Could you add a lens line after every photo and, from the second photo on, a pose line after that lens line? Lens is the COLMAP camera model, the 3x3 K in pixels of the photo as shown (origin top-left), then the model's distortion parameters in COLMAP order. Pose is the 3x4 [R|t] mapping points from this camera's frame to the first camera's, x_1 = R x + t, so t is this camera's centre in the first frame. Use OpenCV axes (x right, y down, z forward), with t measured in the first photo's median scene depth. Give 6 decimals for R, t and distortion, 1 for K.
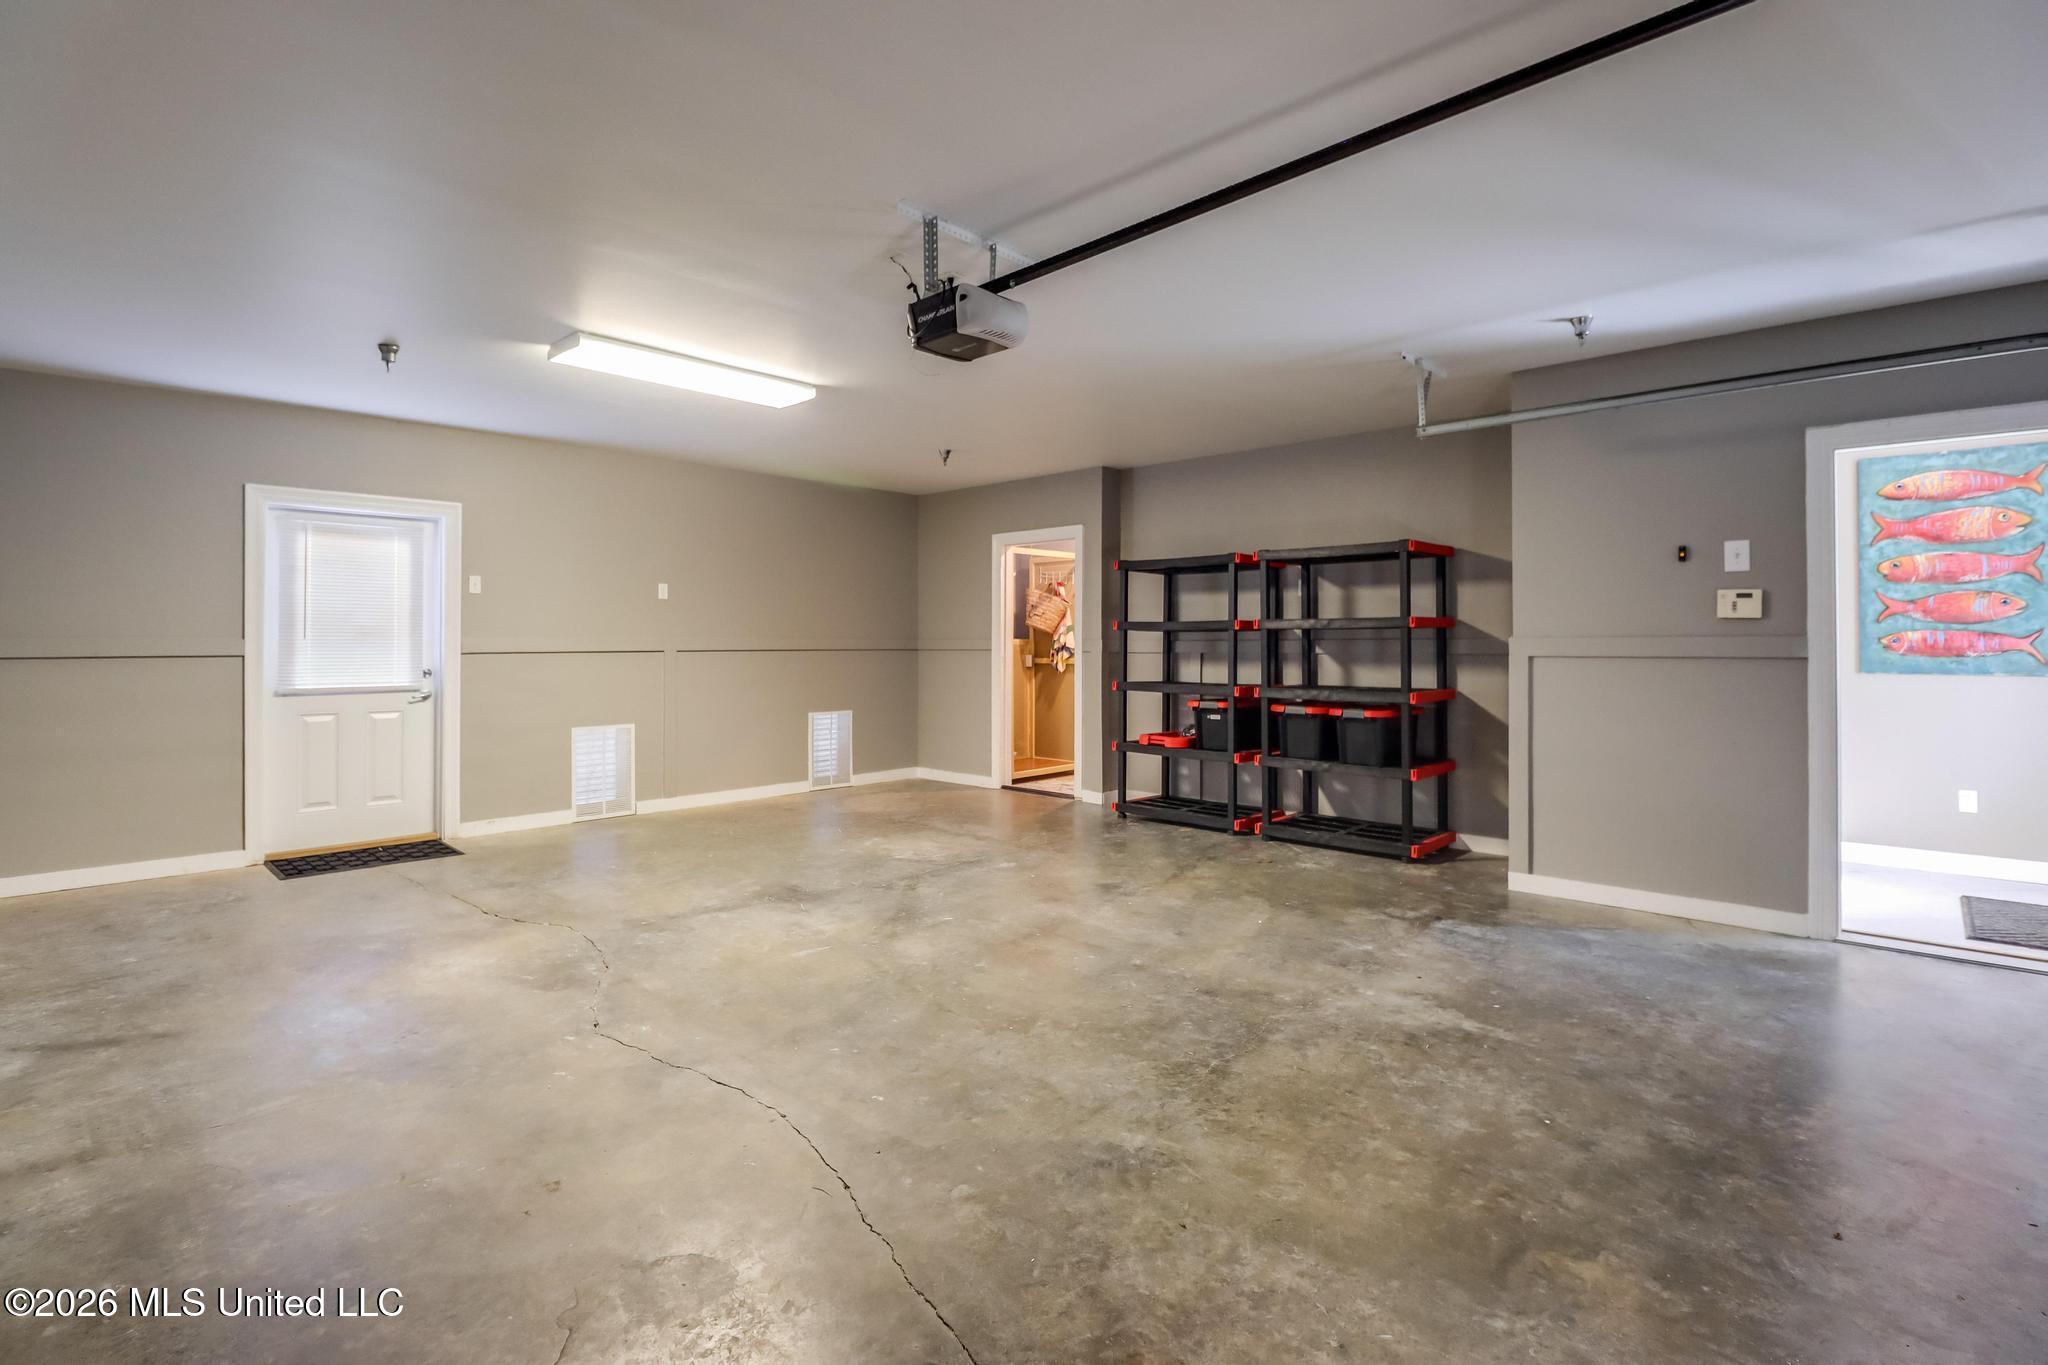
lens RADIAL K [[977.1, 0, 1017.8], [0, 977.1, 647.5], [0, 0, 1]] dist [-0.000417, -0.011750]
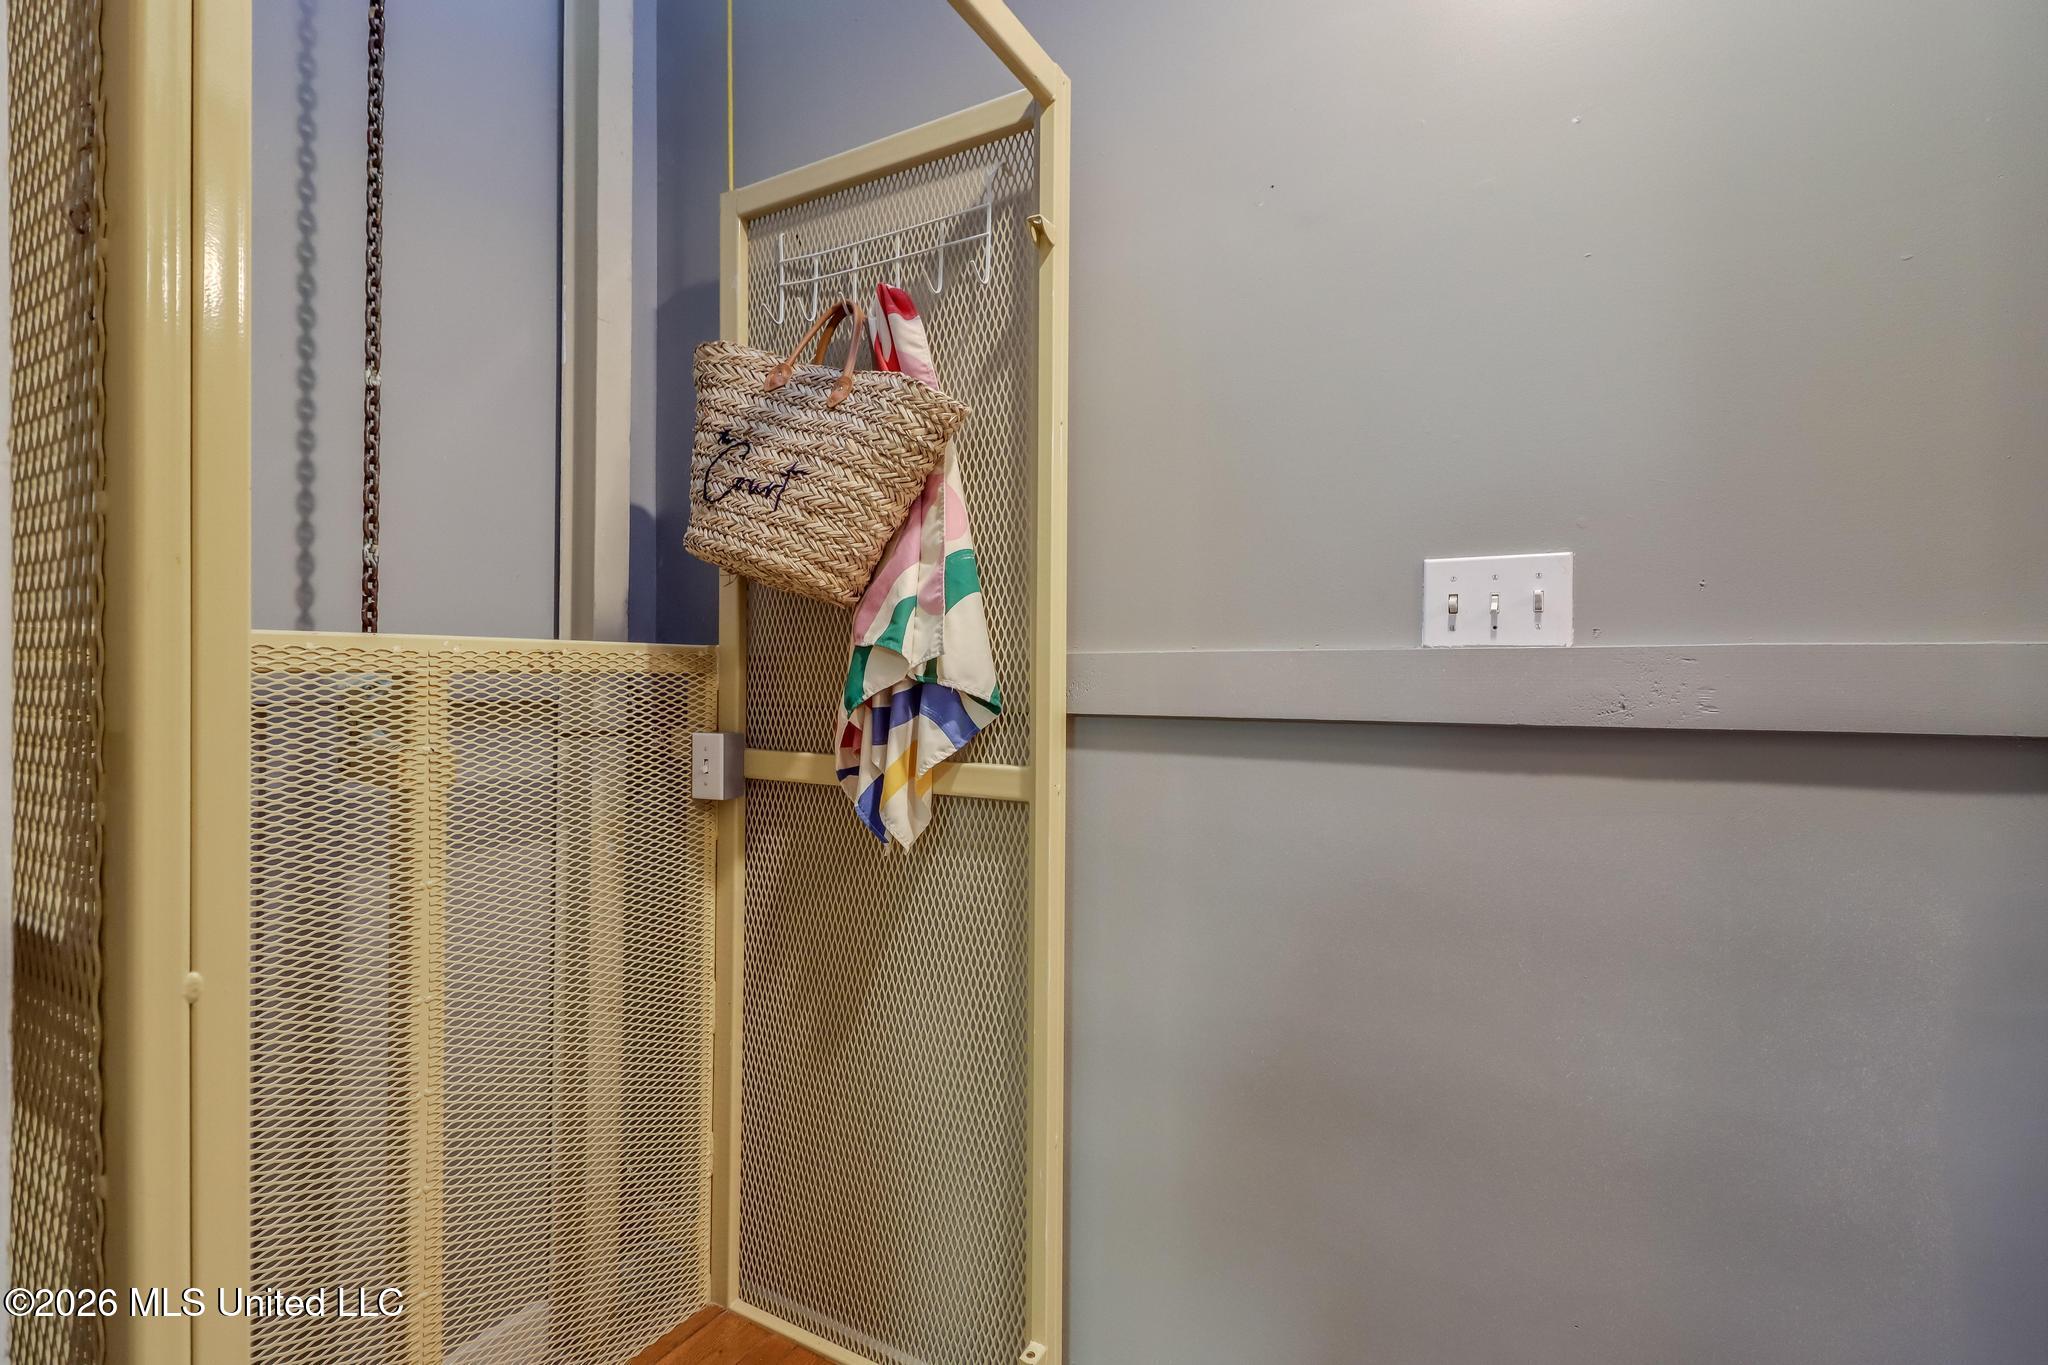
lens RADIAL K [[977.1, 0, 1017.8], [0, 977.1, 647.5], [0, 0, 1]] dist [-0.000417, -0.011750]
pose [[0.975953, 0.006411, 0.217887, 0.043398], [-0.002472, 0.999829, -0.018349, -0.006708], [-0.217967, 0.017370, 0.975802, 1.324539]]
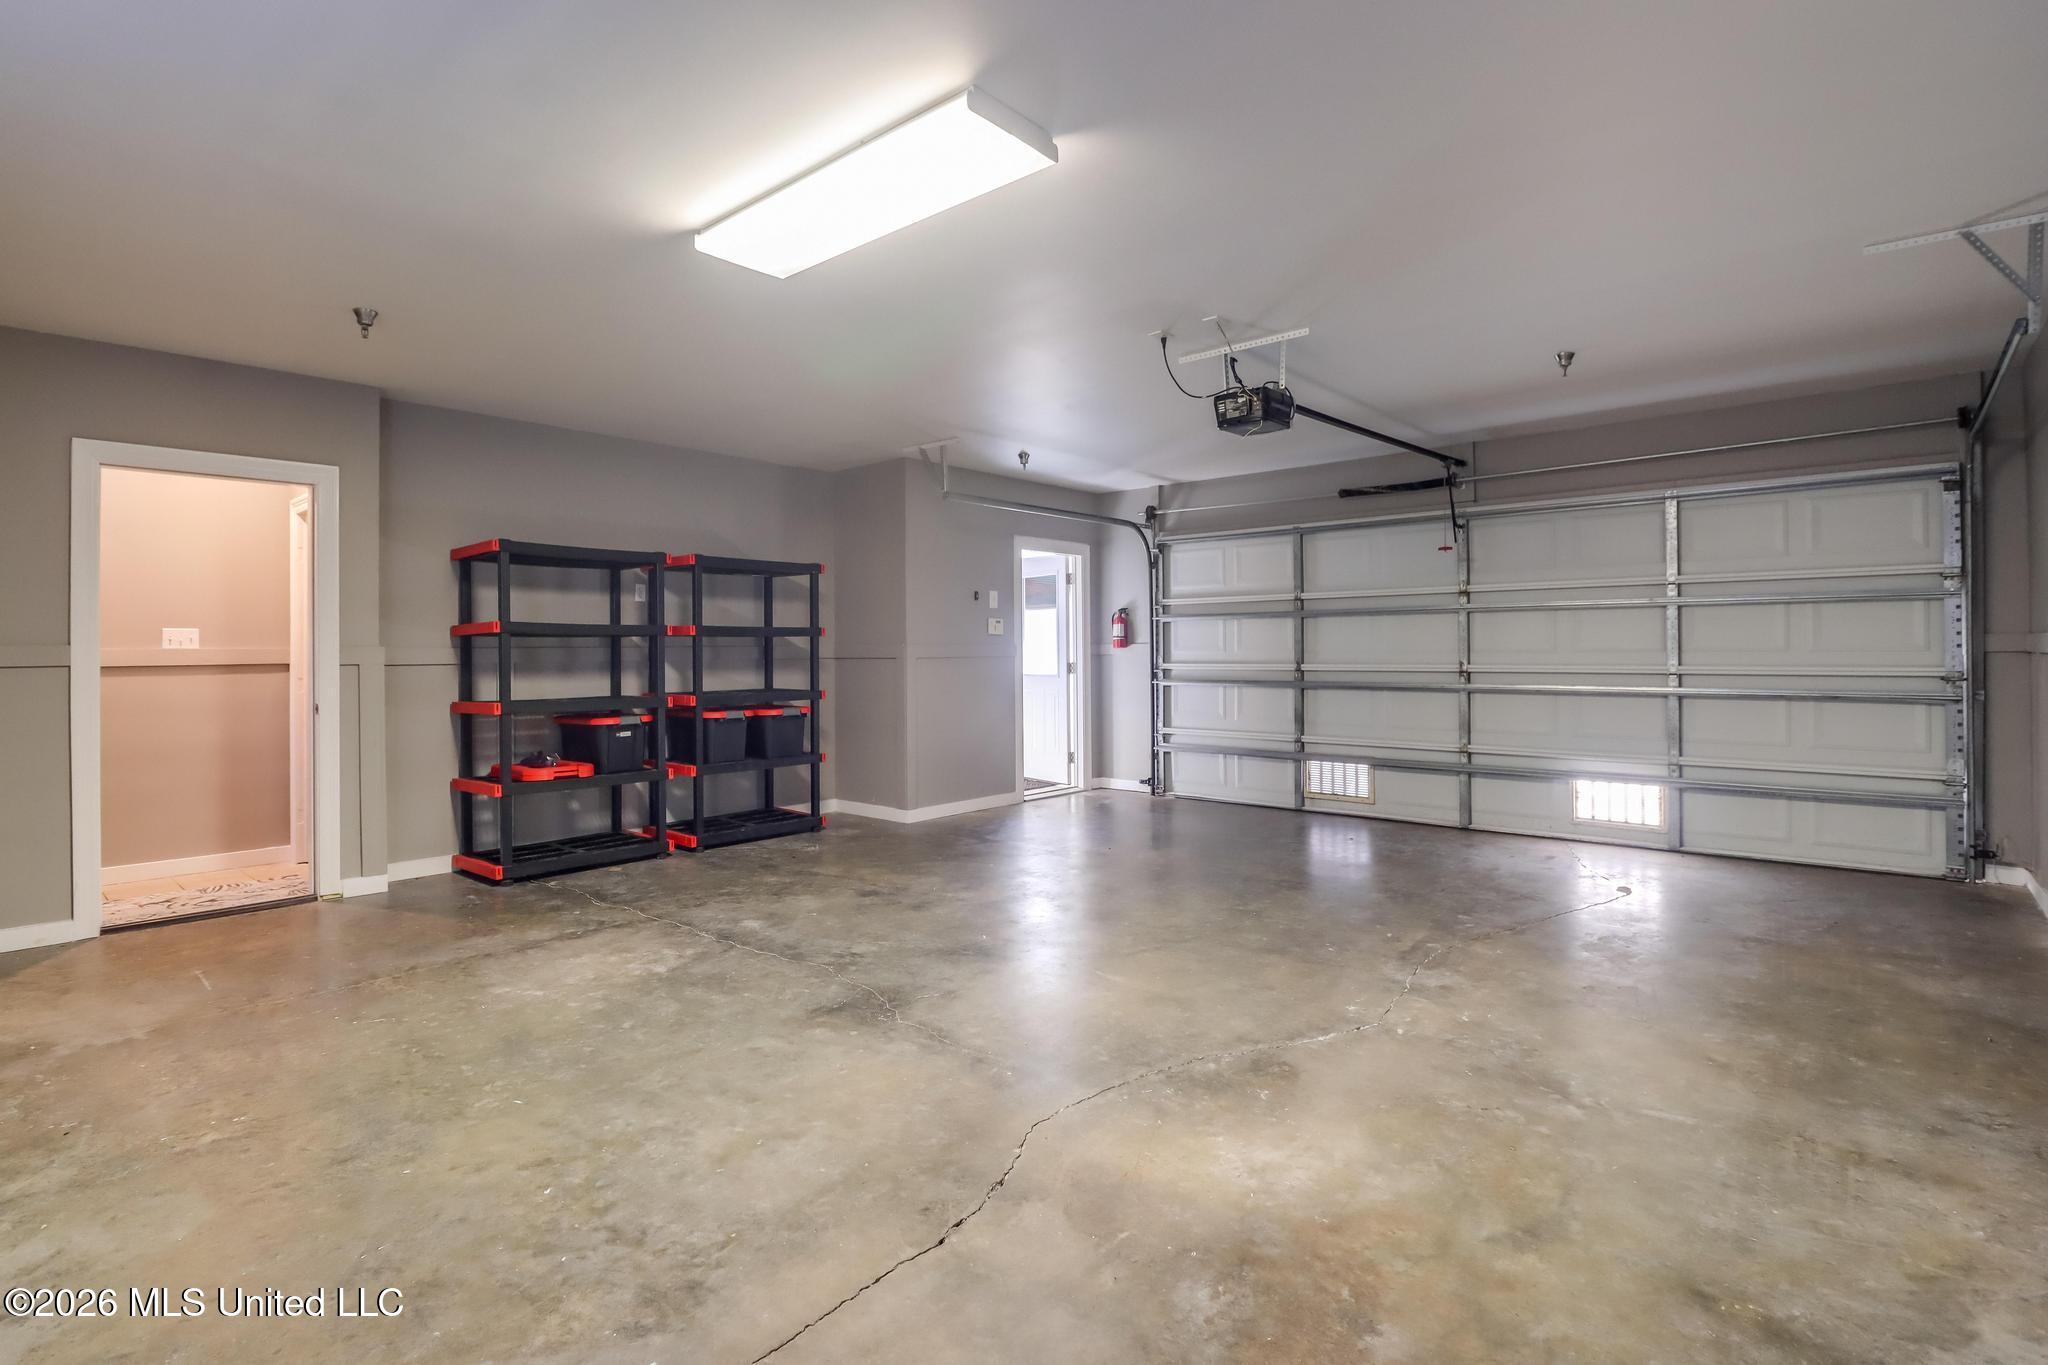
lens RADIAL K [[977.1, 0, 1017.8], [0, 977.1, 647.5], [0, 0, 1]] dist [-0.000417, -0.011750]
pose [[-0.042582, 0.003961, 0.999085, -0.762039], [0.010834, 0.999935, -0.003503, 0.000149], [-0.999034, 0.010675, -0.042622, 0.750497]]
